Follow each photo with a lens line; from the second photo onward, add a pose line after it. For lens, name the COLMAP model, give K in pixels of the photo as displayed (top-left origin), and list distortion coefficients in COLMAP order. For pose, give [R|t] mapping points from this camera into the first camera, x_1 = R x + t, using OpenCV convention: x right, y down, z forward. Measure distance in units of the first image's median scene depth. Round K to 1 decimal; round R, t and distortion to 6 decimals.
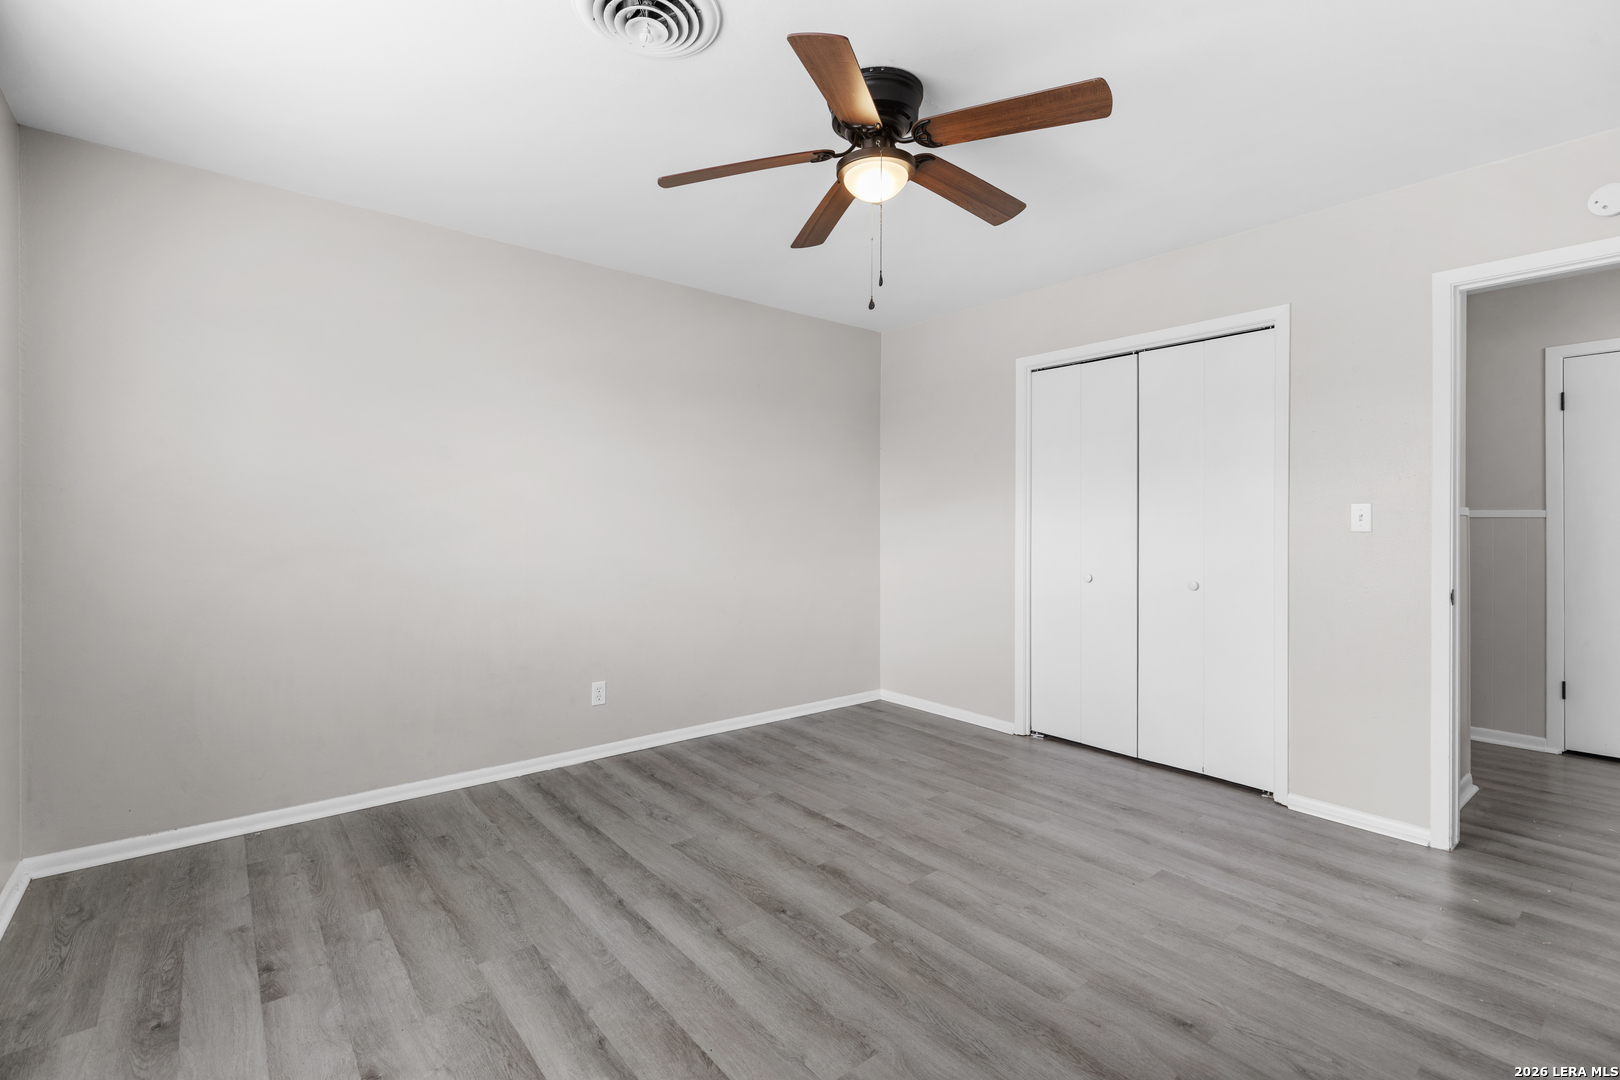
lens RADIAL K [[737.1, 0, 808.4], [0, 737.1, 534.0], [0, 0, 1]] dist [0.001528, 0.000076]
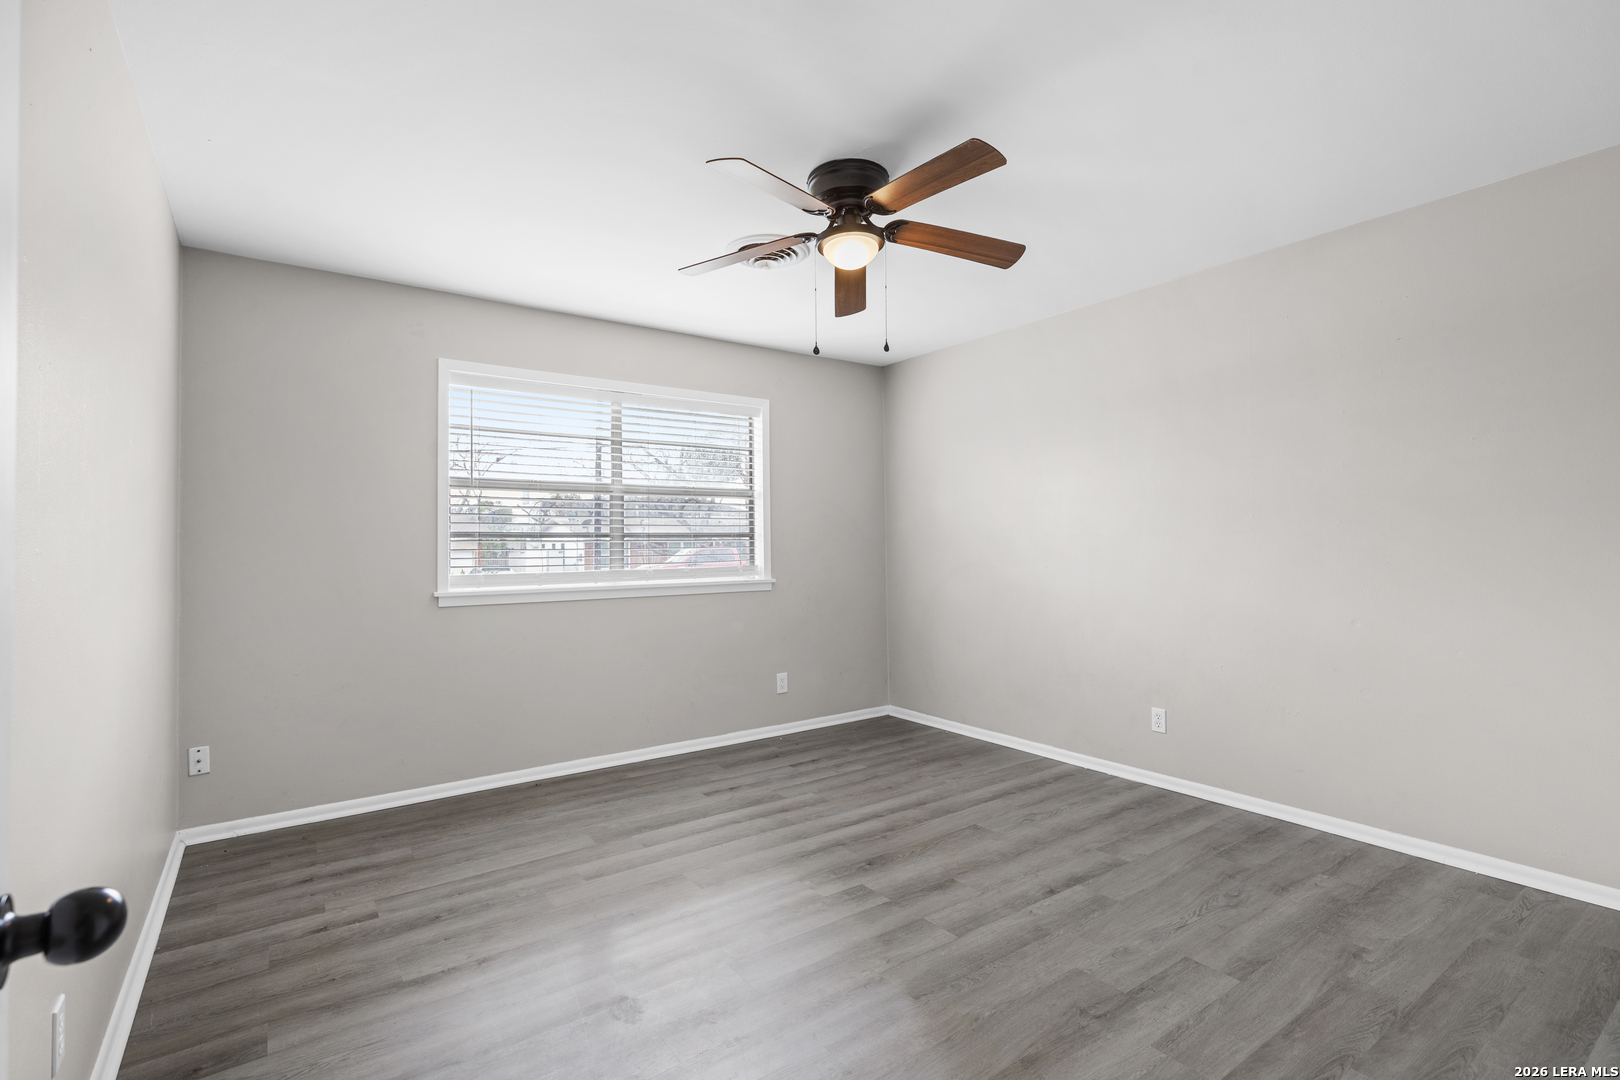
lens RADIAL K [[737.1, 0, 808.4], [0, 737.1, 534.0], [0, 0, 1]] dist [0.001528, 0.000076]
pose [[-0.068855, -0.020061, -0.997425, 0.964434], [-0.005849, 0.999789, -0.019705, -0.018950], [0.997610, 0.004477, -0.068958, 0.765339]]
